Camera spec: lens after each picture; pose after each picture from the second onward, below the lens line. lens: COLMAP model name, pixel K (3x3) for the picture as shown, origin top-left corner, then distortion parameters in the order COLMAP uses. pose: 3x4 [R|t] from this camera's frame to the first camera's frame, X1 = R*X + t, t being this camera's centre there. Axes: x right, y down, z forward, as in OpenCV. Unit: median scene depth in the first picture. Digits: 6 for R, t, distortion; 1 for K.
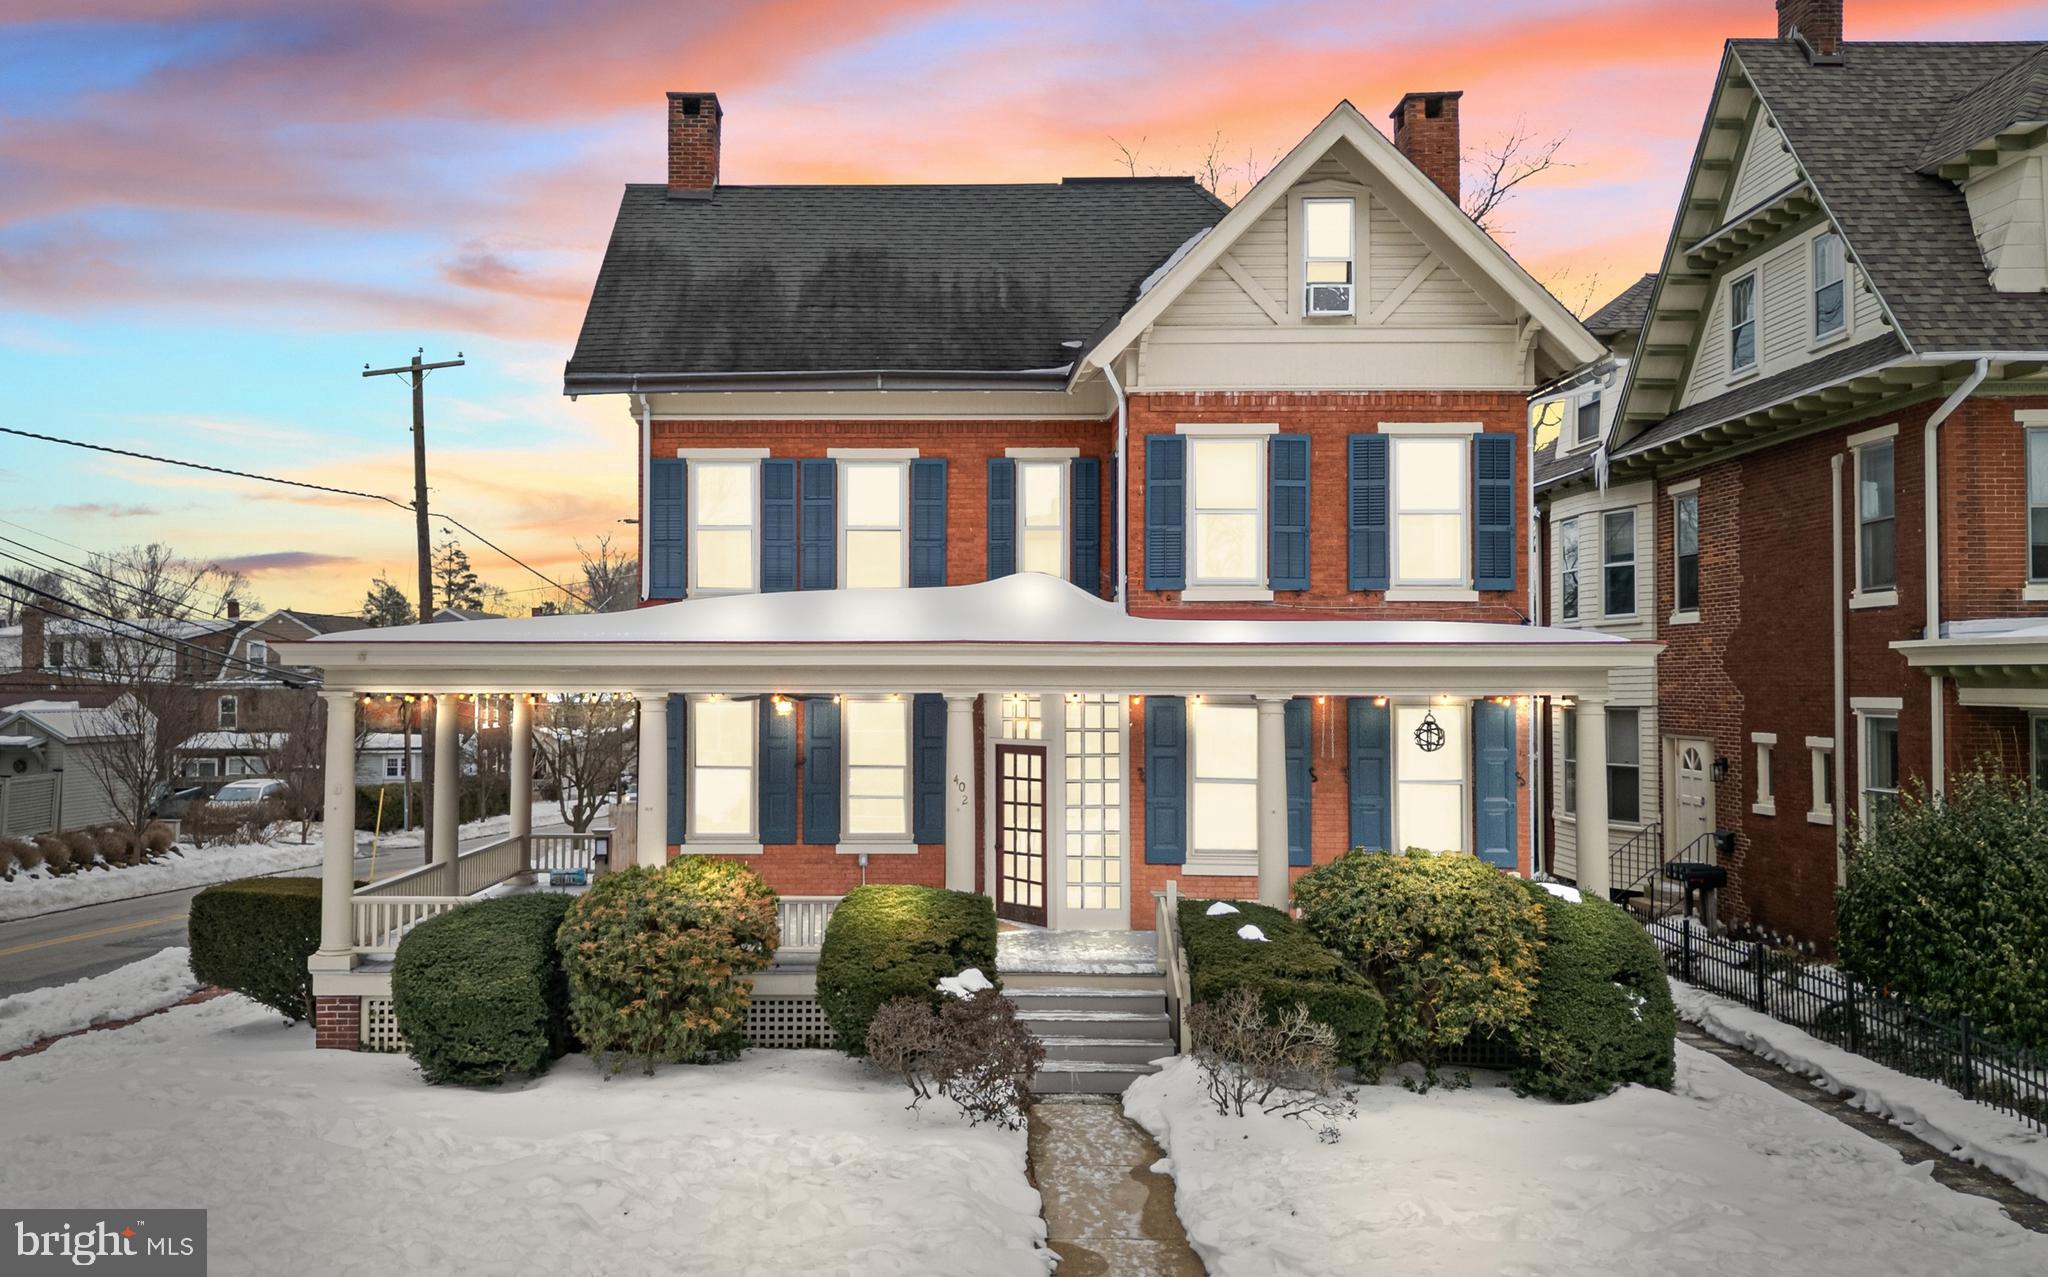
lens RADIAL K [[1645.4, 0, 1004.8], [0, 1645.4, 644.3], [0, 0, 1]] dist [0.027262, -0.002099]
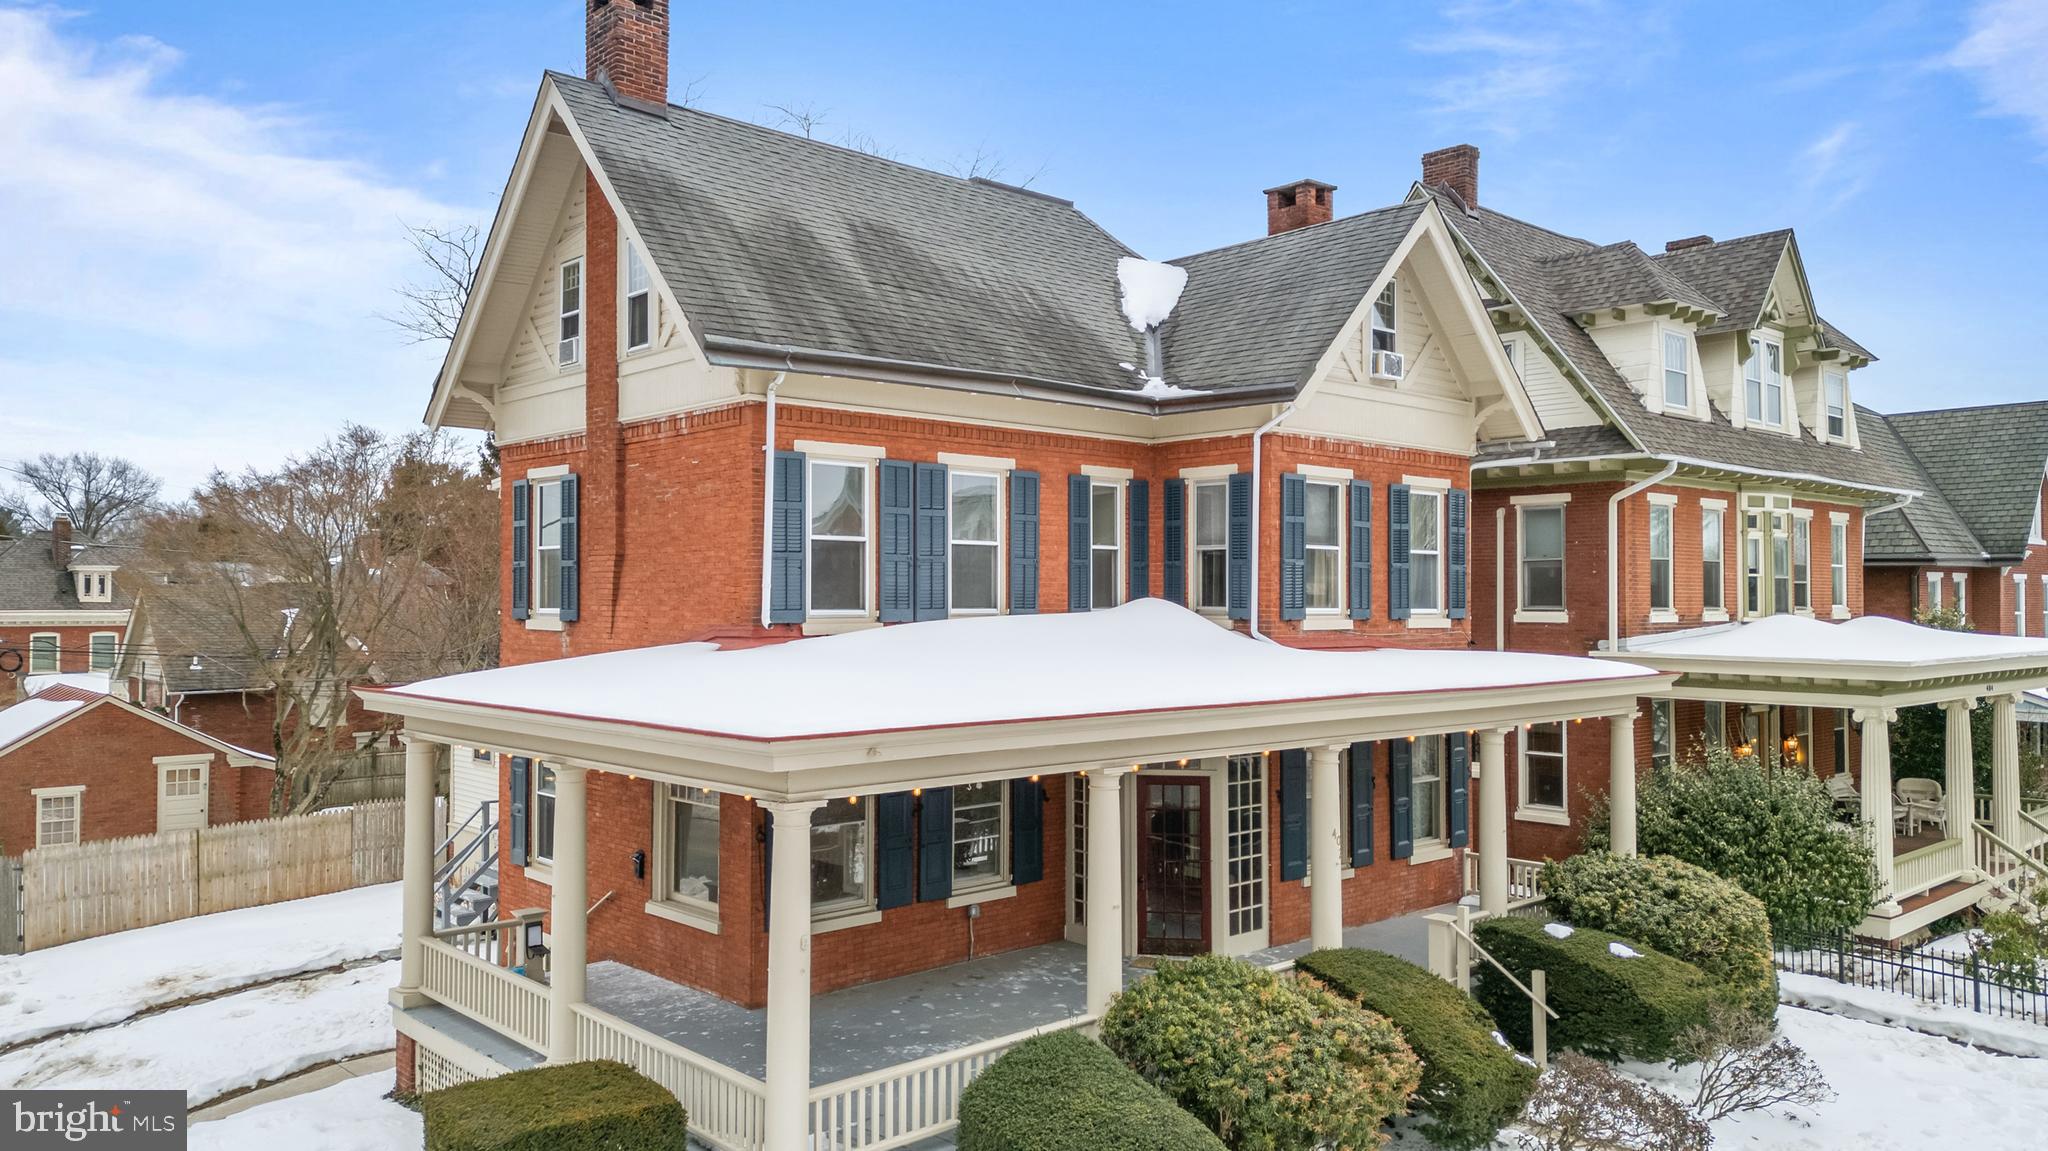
lens RADIAL K [[1475.7, 0, 1025.3], [0, 1475.7, 574.9], [0, 0, 1]] dist [0.081400, 0.001696]
pose [[0.711811, 0.011598, 0.702275, -0.698199], [-0.015952, 0.999873, -0.000344, -0.058789], [-0.702189, -0.010958, 0.711906, 0.439203]]
